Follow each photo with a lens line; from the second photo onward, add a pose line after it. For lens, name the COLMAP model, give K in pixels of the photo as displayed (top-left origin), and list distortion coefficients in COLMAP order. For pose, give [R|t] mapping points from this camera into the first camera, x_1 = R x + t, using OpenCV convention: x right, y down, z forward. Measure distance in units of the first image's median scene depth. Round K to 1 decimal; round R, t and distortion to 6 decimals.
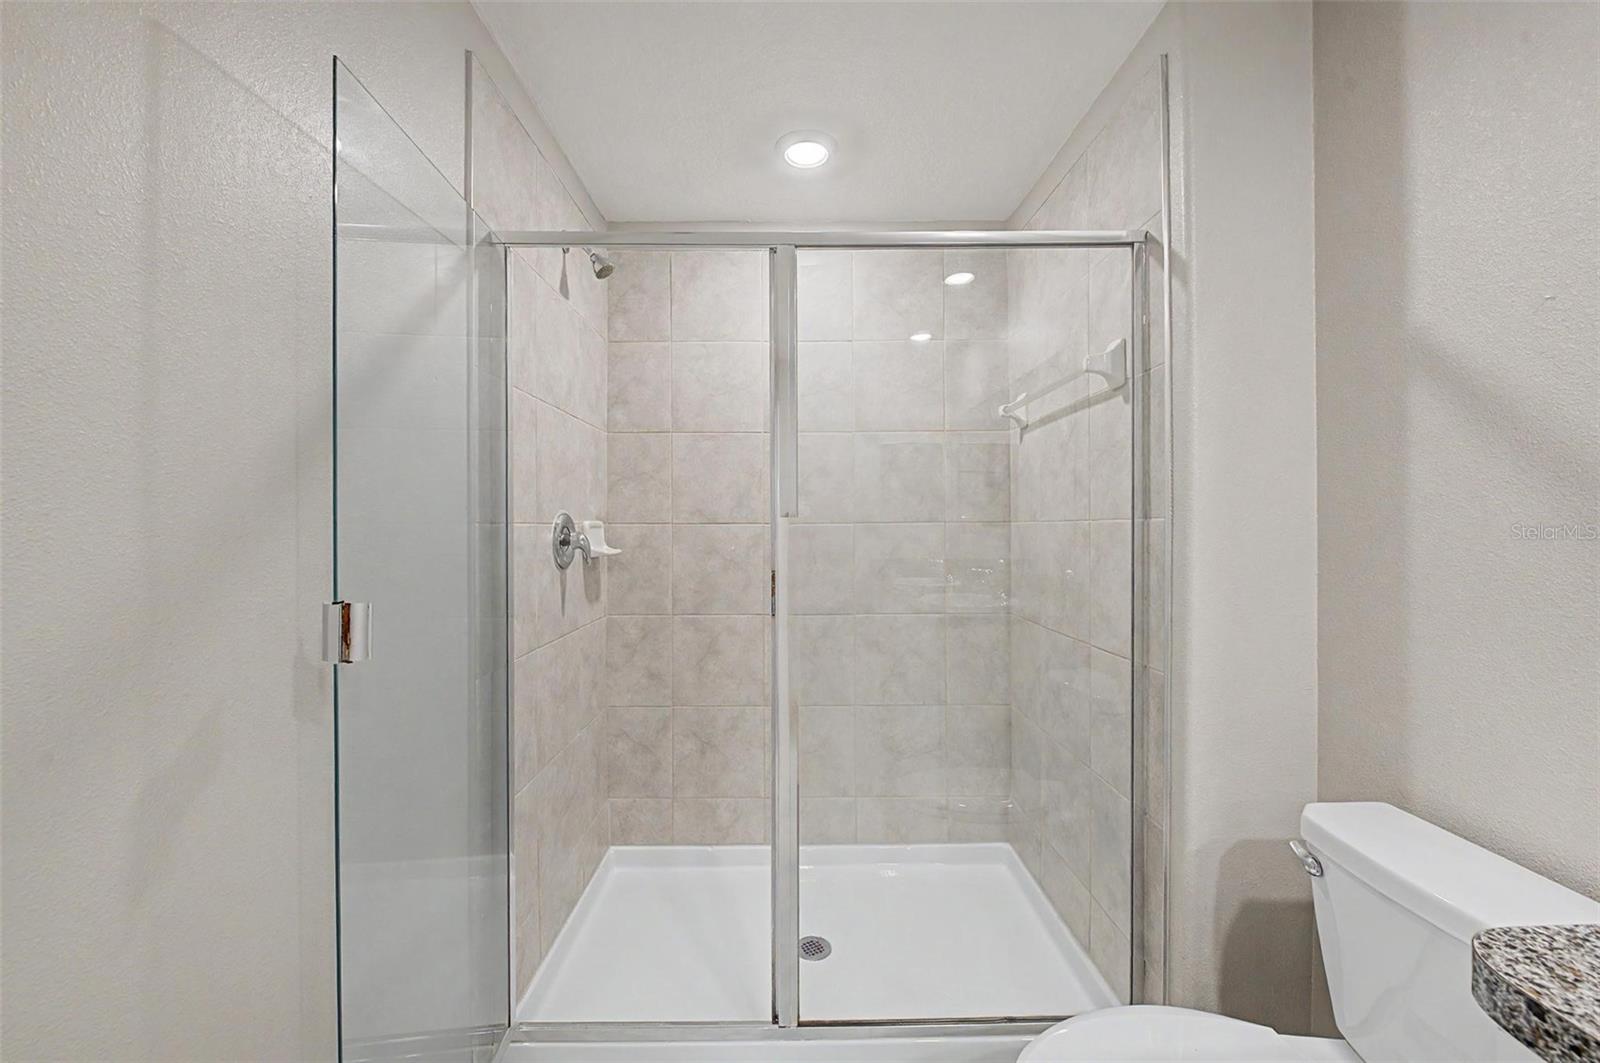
lens RADIAL K [[625.3, 0, 805.3], [0, 625.3, 528.3], [0, 0, 1]] dist [-0.001887, -0.001170]
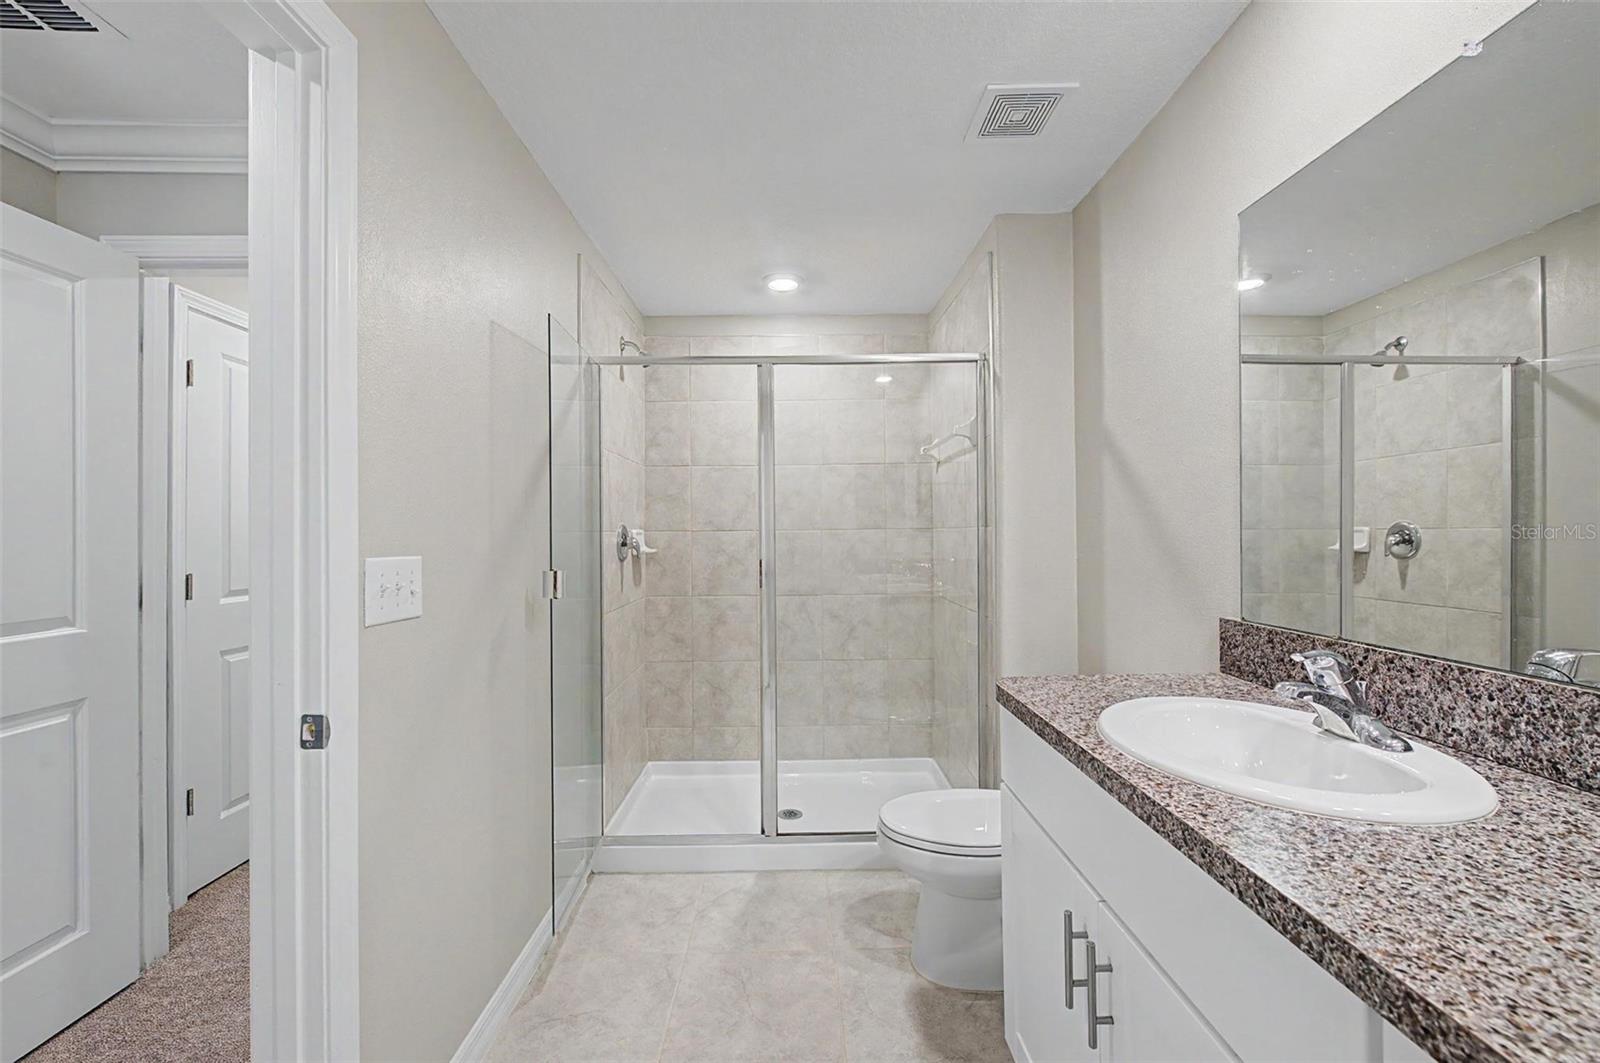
lens RADIAL K [[625.3, 0, 794.7], [0, 625.3, 536.8], [0, 0, 1]] dist [-0.001887, -0.001170]
pose [[0.999896, -0.004762, -0.013635, 0.040350], [0.004824, 0.999978, 0.004535, 0.000027], [0.013613, -0.004600, 0.999897, -0.426550]]
